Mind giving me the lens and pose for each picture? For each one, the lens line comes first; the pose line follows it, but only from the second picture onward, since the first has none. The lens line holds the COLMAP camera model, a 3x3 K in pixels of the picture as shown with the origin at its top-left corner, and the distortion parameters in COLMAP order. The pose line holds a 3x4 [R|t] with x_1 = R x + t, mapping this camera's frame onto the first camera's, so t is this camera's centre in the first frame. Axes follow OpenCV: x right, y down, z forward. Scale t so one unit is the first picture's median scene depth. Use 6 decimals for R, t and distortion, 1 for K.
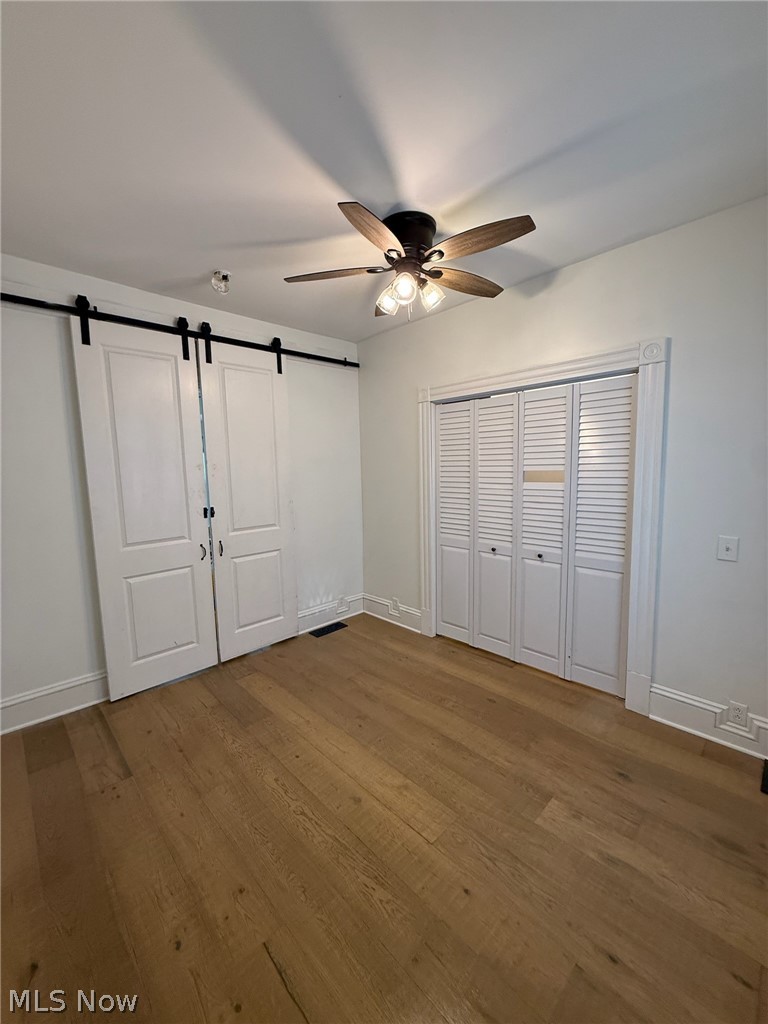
lens RADIAL K [[407.2, 0, 385.6], [0, 407.2, 508.7], [0, 0, 1]] dist [0.000049, 0.000260]
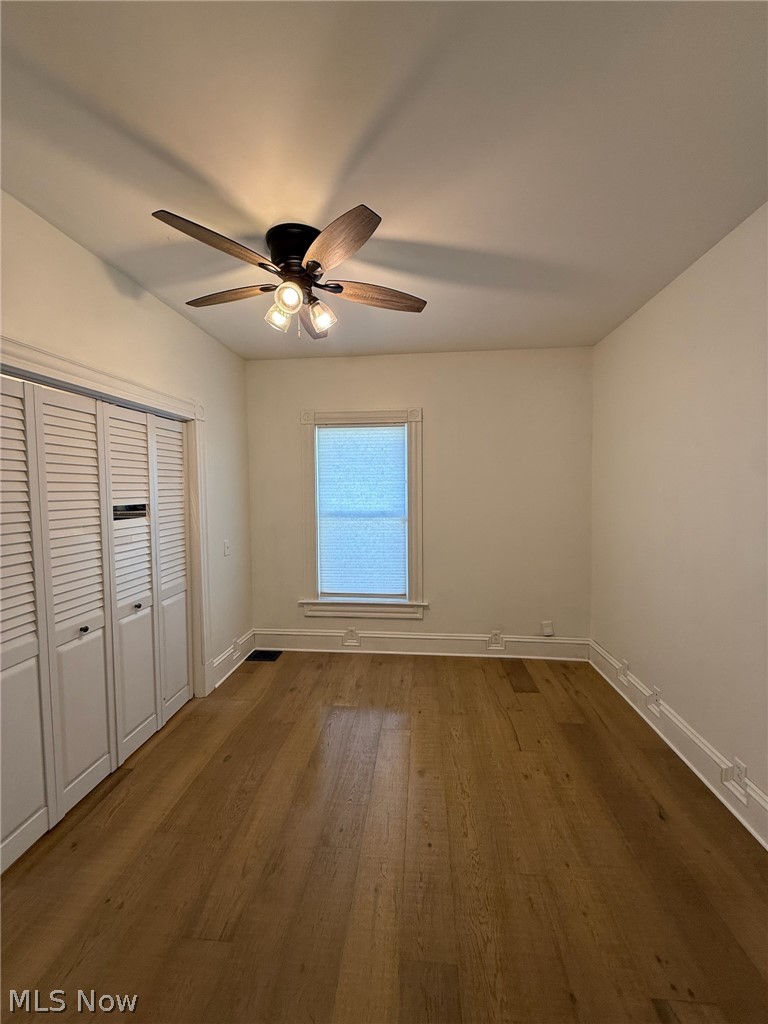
lens RADIAL K [[407.2, 0, 385.6], [0, 407.2, 508.7], [0, 0, 1]] dist [0.000049, 0.000260]
pose [[-0.648492, -0.013860, 0.761095, -0.794536], [0.103662, 0.988912, 0.106334, -0.160545], [-0.754130, 0.147853, -0.639865, 1.531734]]
